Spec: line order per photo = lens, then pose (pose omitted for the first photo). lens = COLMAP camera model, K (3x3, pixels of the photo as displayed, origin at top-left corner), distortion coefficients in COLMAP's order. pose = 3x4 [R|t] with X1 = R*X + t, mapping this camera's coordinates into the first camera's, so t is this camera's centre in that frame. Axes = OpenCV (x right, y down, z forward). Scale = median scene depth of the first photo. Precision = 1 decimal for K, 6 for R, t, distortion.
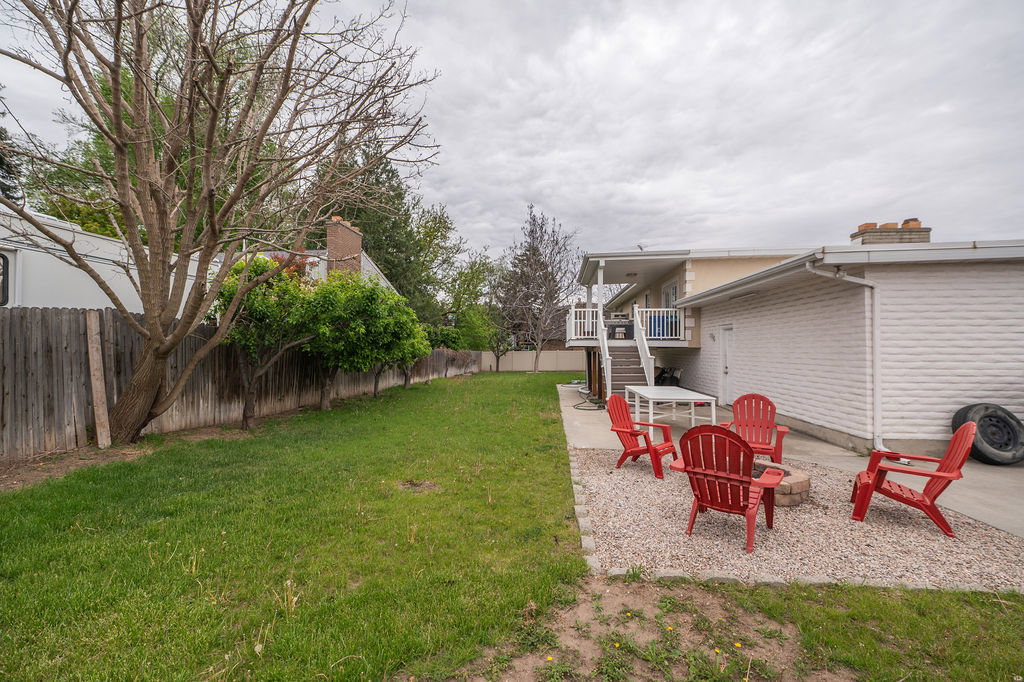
lens RADIAL K [[409.8, 0, 513.6], [0, 409.8, 340.6], [0, 0, 1]] dist [-0.009690, -0.000557]
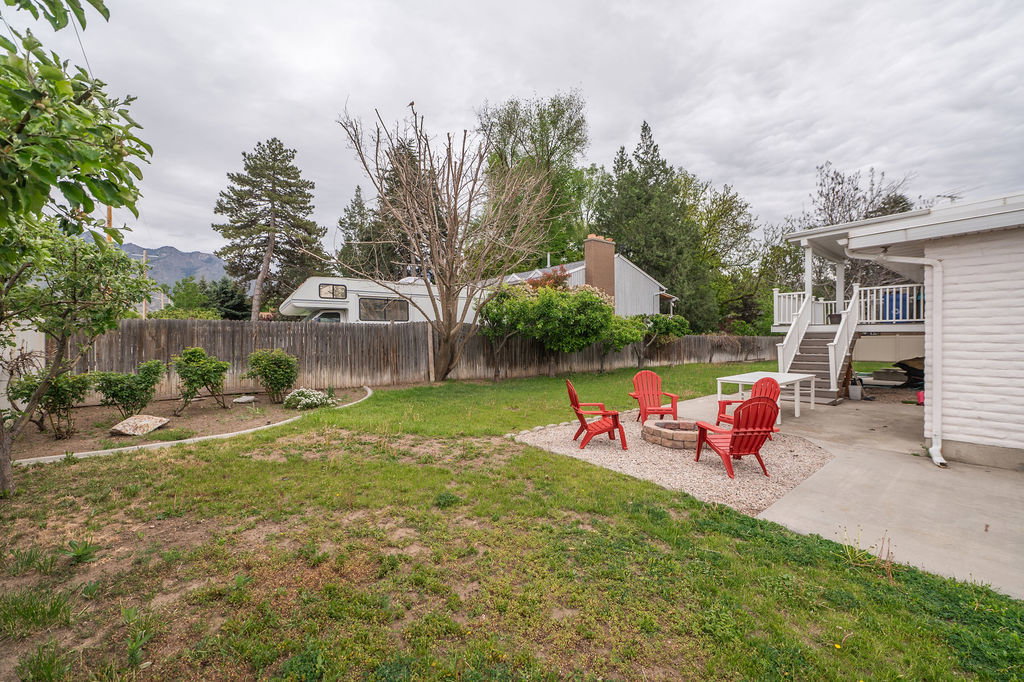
lens RADIAL K [[409.8, 0, 509.6], [0, 409.8, 339.2], [0, 0, 1]] dist [-0.009690, -0.000557]
pose [[0.691530, -0.002284, -0.722345, 0.511402], [0.025974, 0.999427, 0.021706, -0.009084], [0.721881, -0.033773, 0.691193, -0.152686]]
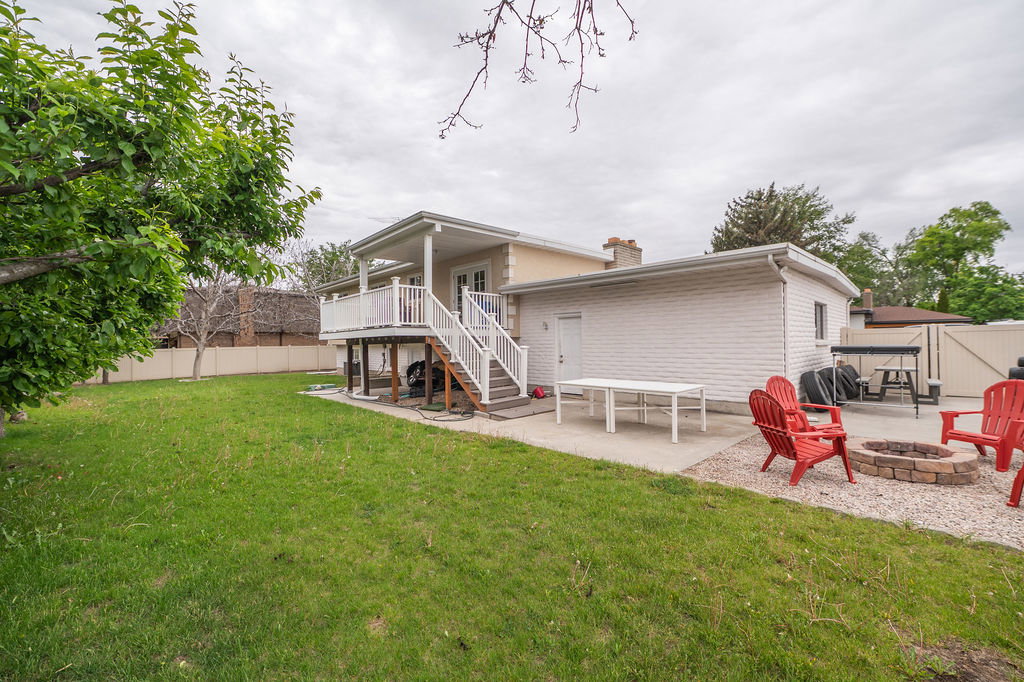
lens RADIAL K [[409.8, 0, 513.2], [0, 409.8, 343.8], [0, 0, 1]] dist [-0.009690, -0.000557]
pose [[0.650219, -0.016273, 0.759572, -0.341009], [0.001811, 0.999801, 0.019869, 0.016142], [-0.759745, -0.011543, 0.650119, 0.473659]]
